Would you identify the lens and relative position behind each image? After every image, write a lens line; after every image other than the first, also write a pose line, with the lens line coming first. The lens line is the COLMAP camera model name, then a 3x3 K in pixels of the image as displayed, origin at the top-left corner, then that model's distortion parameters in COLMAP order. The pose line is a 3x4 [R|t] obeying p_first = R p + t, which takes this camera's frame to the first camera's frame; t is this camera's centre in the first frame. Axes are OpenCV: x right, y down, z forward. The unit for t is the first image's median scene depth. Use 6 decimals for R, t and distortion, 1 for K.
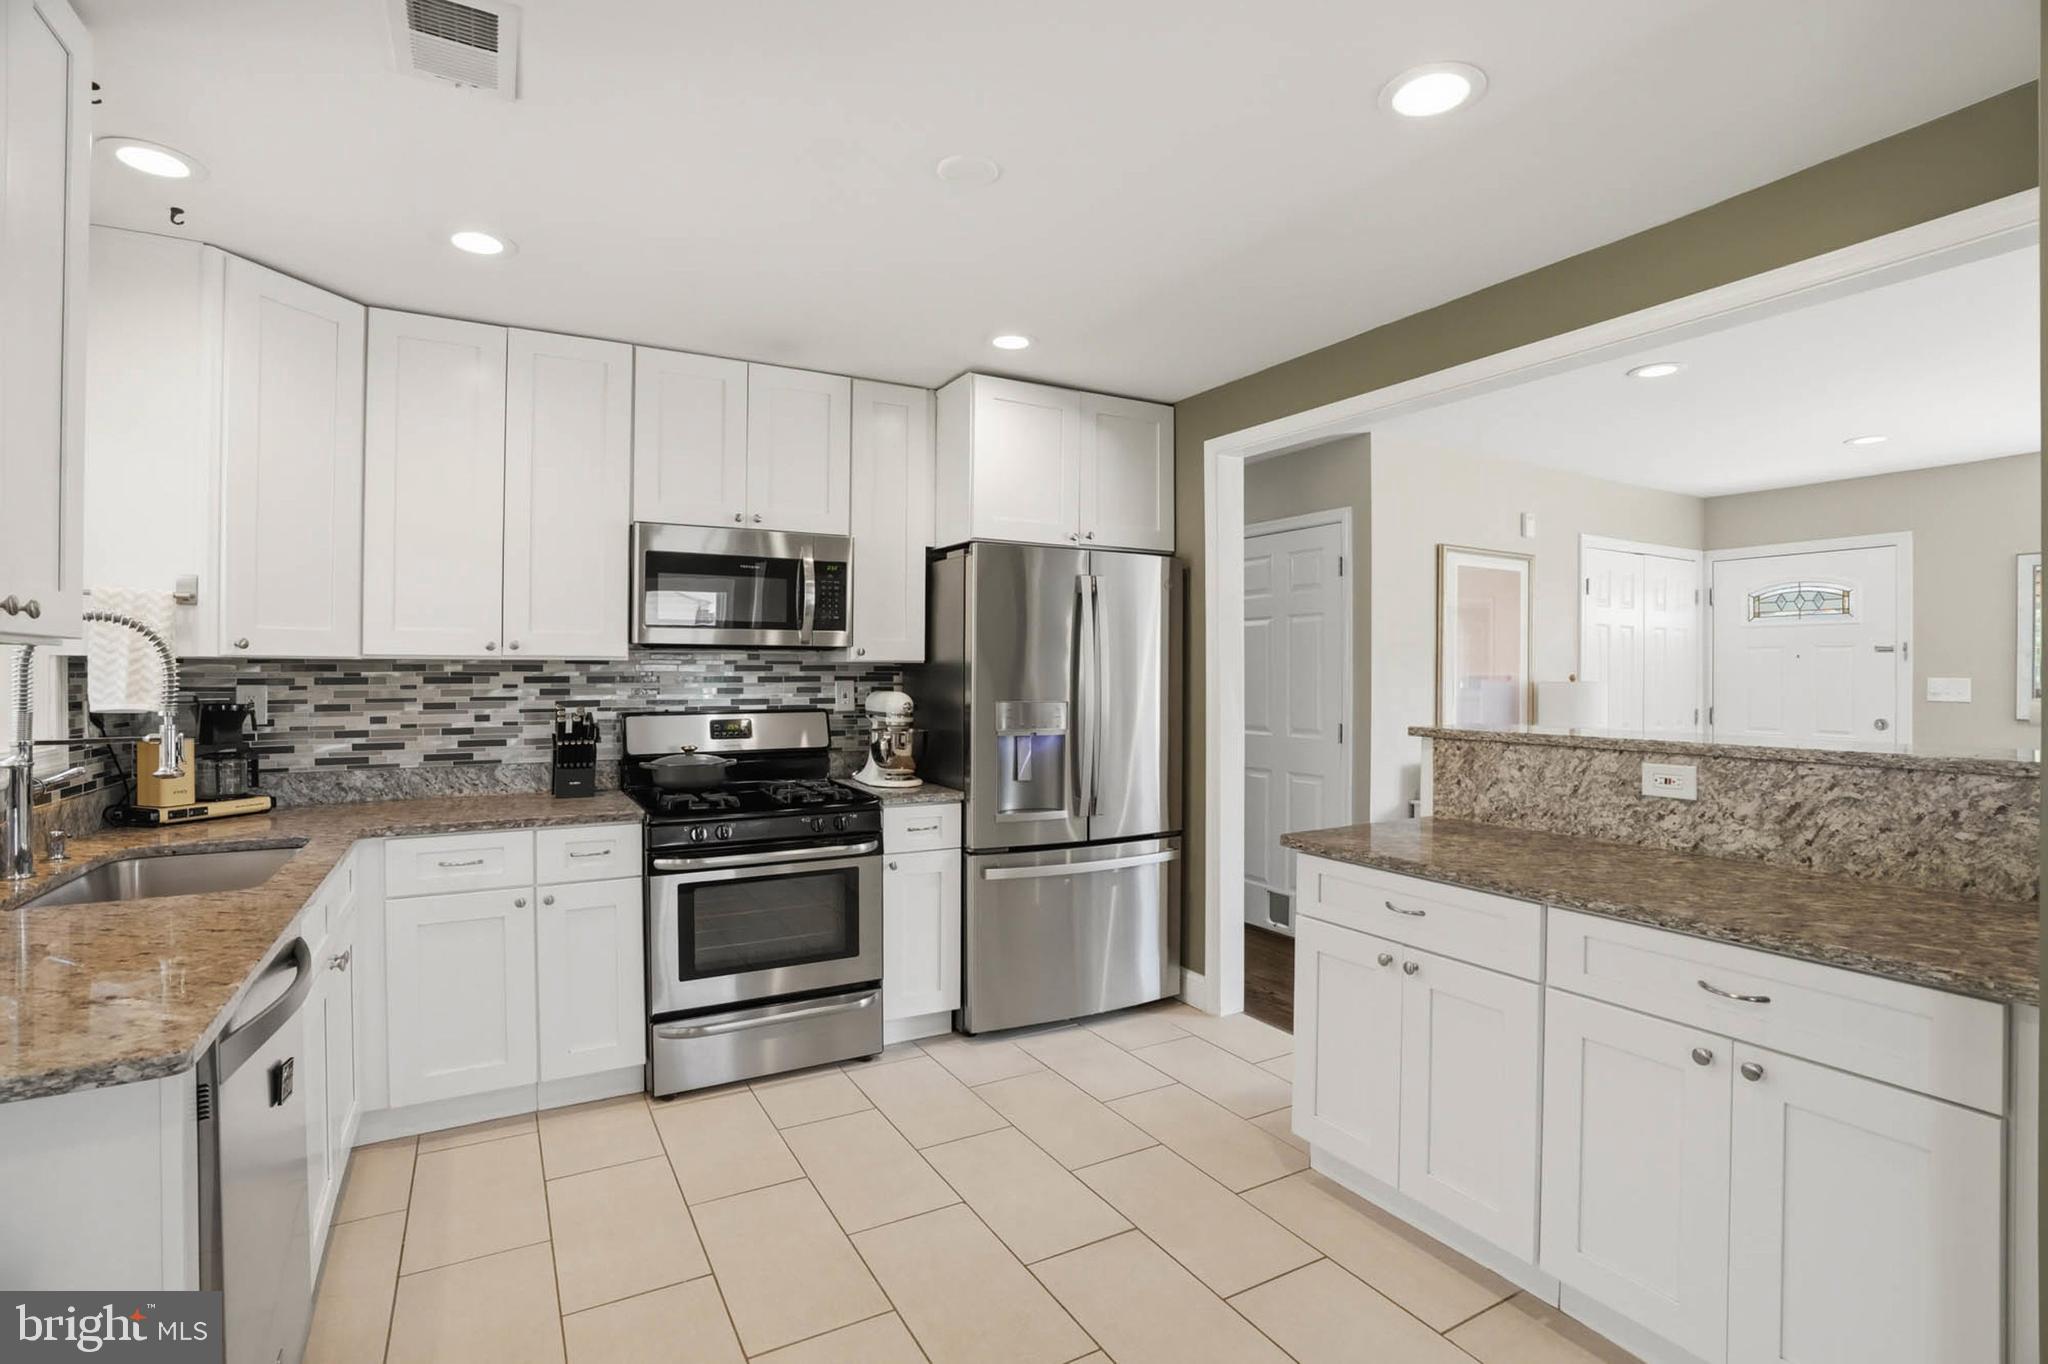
lens RADIAL K [[975.8, 0, 1022.8], [0, 975.8, 668.2], [0, 0, 1]] dist [-0.048903, 0.025881]
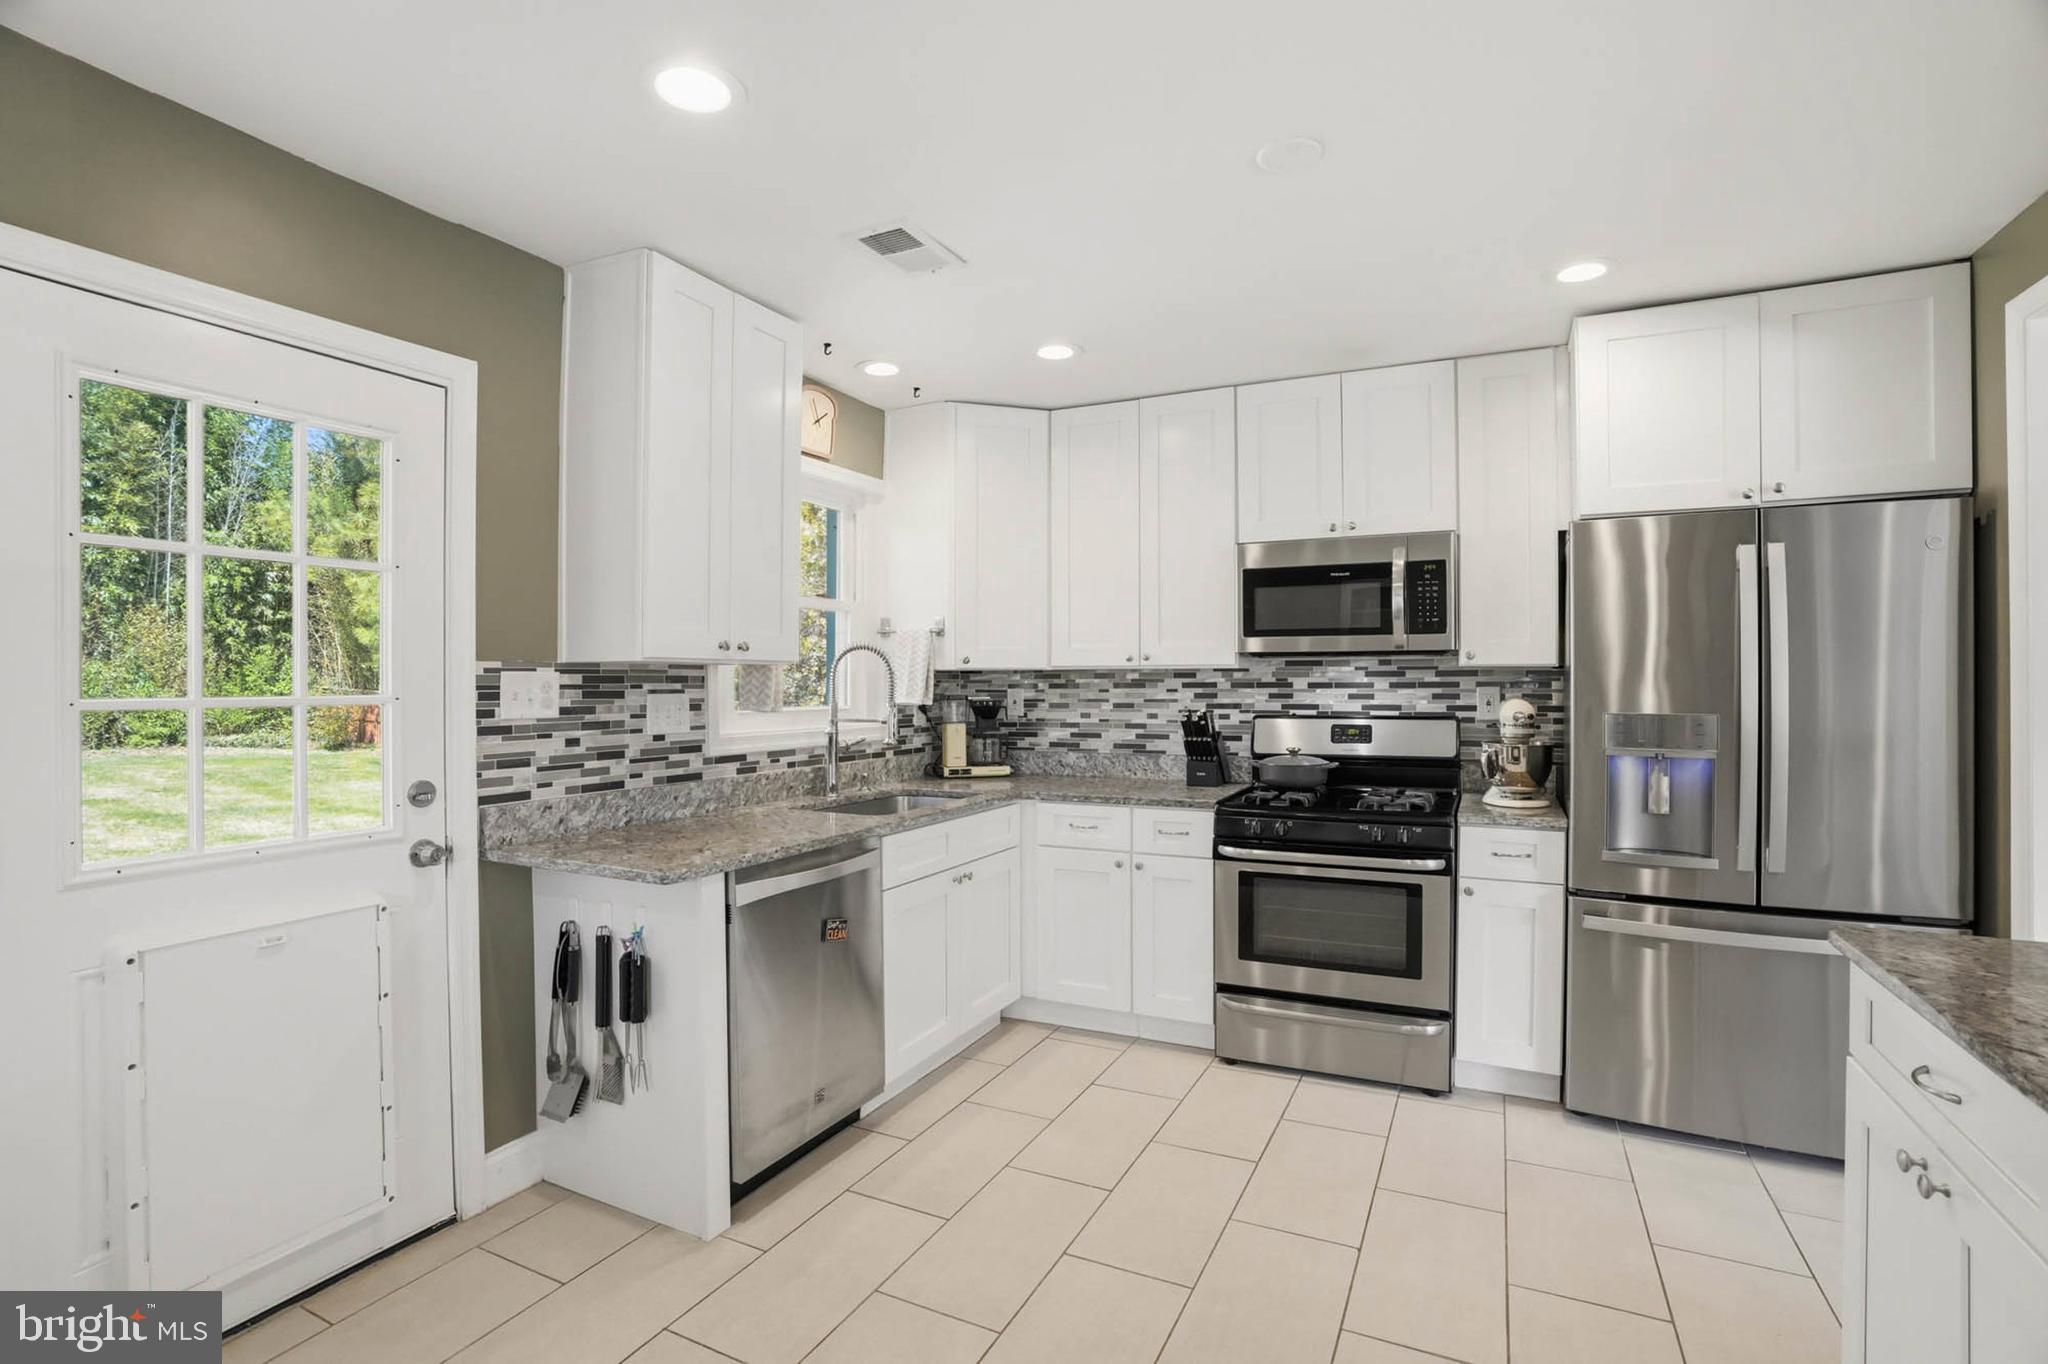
lens RADIAL K [[975.8, 0, 1022.8], [0, 975.8, 668.2], [0, 0, 1]] dist [-0.048903, 0.025881]
pose [[0.576079, -0.012176, -0.817303, 0.366366], [0.007944, 0.999925, -0.009297, 0.000657], [0.817355, -0.001137, 0.576133, 0.144308]]
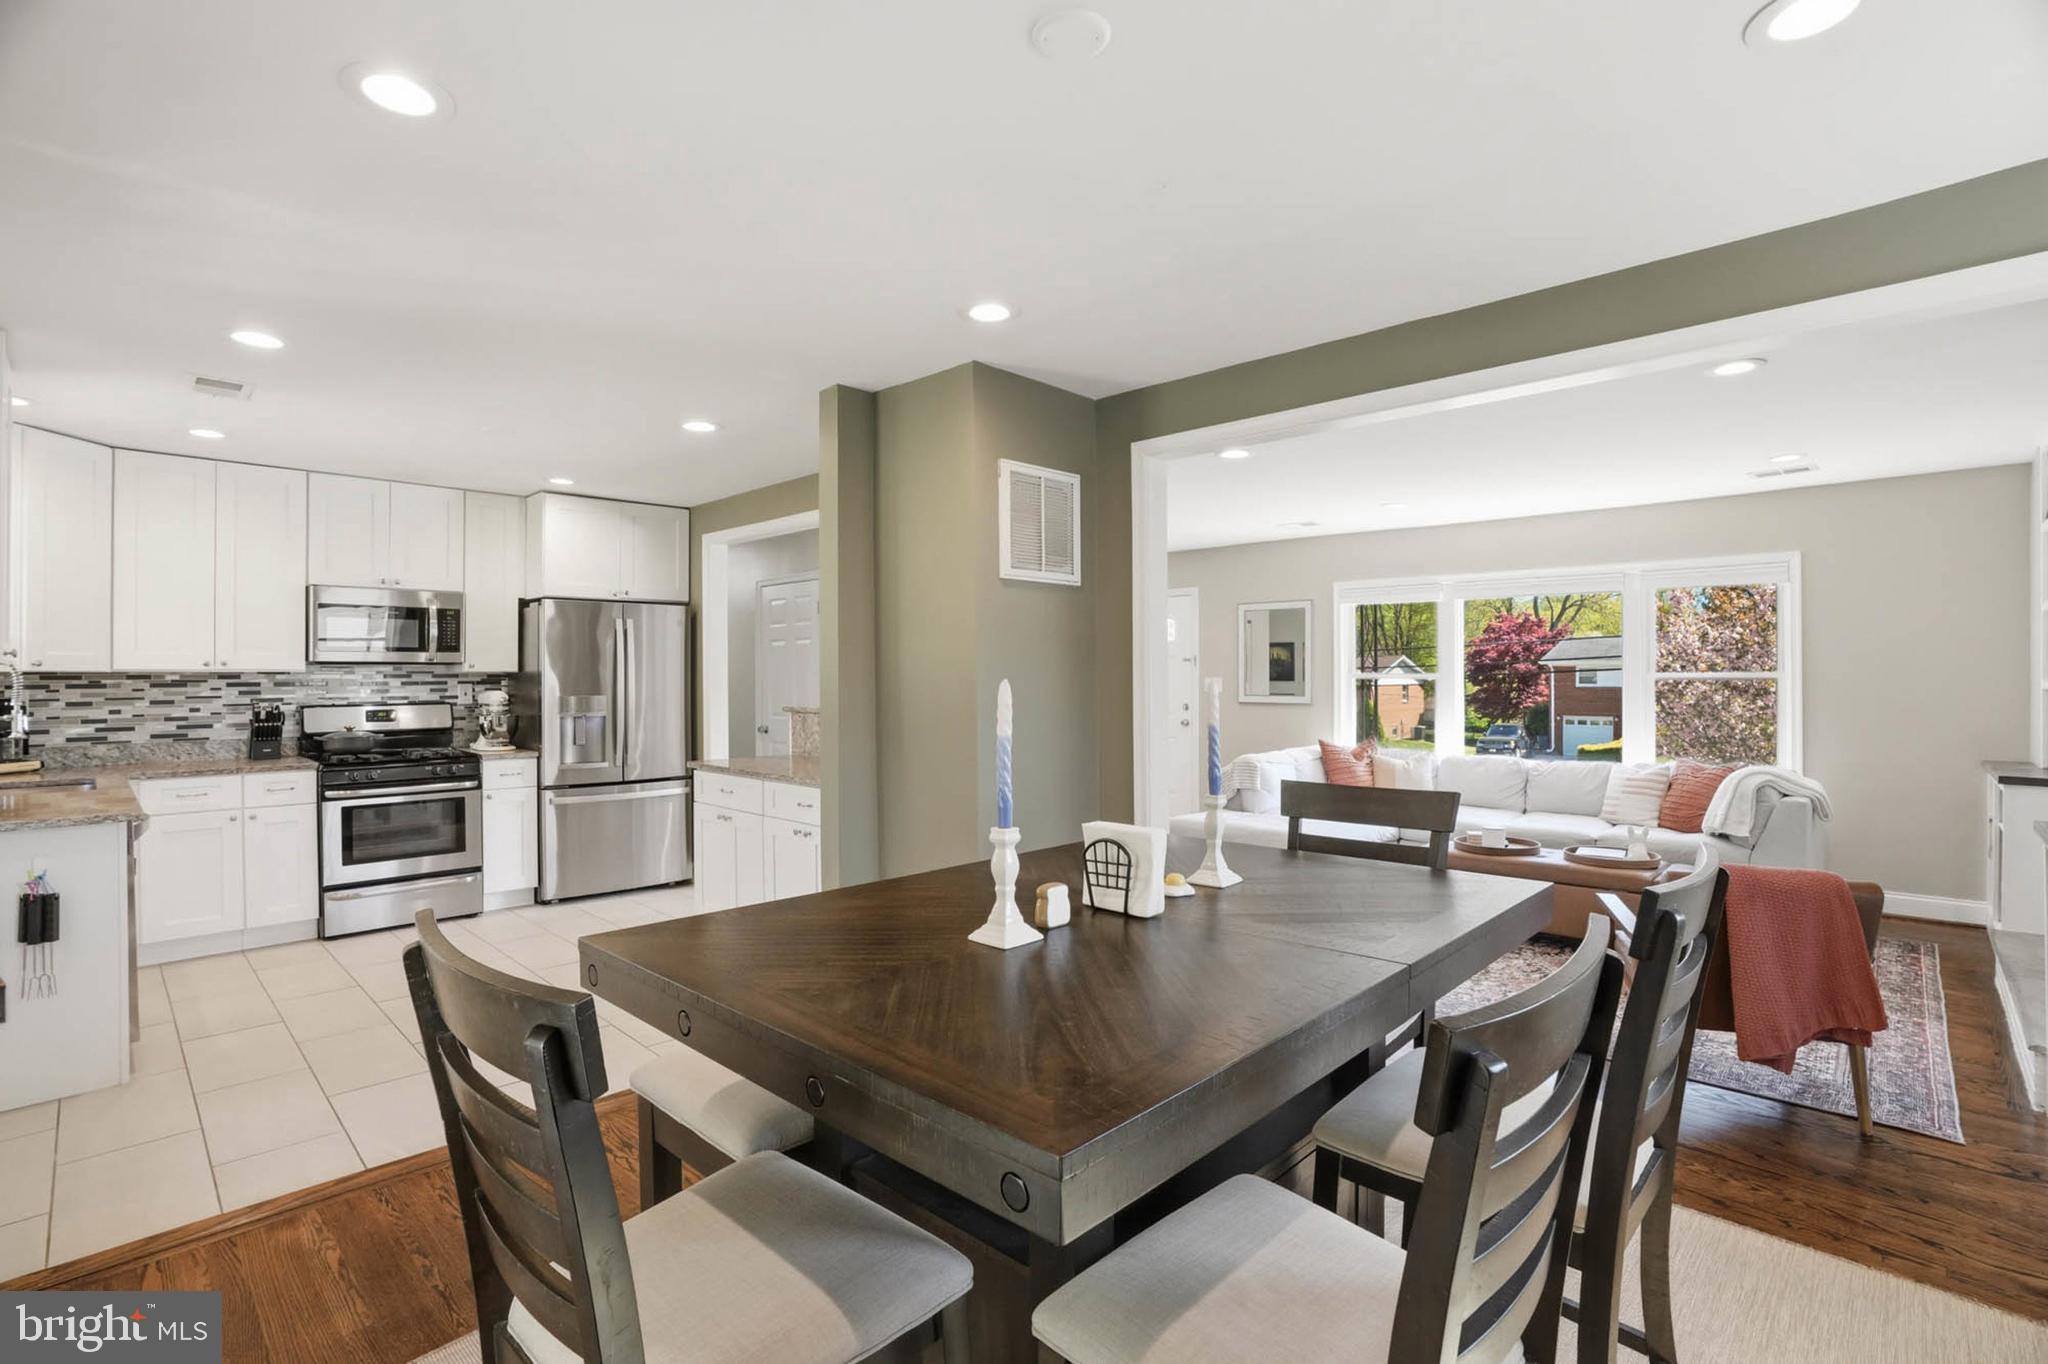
lens RADIAL K [[939.6, 0, 974.3], [0, 939.6, 675.9], [0, 0, 1]] dist [-0.049627, 0.031769]
pose [[0.968286, -0.004880, 0.249797, 0.268510], [0.003693, 0.999980, 0.005222, -0.005311], [-0.249817, -0.004134, 0.968284, -0.719147]]
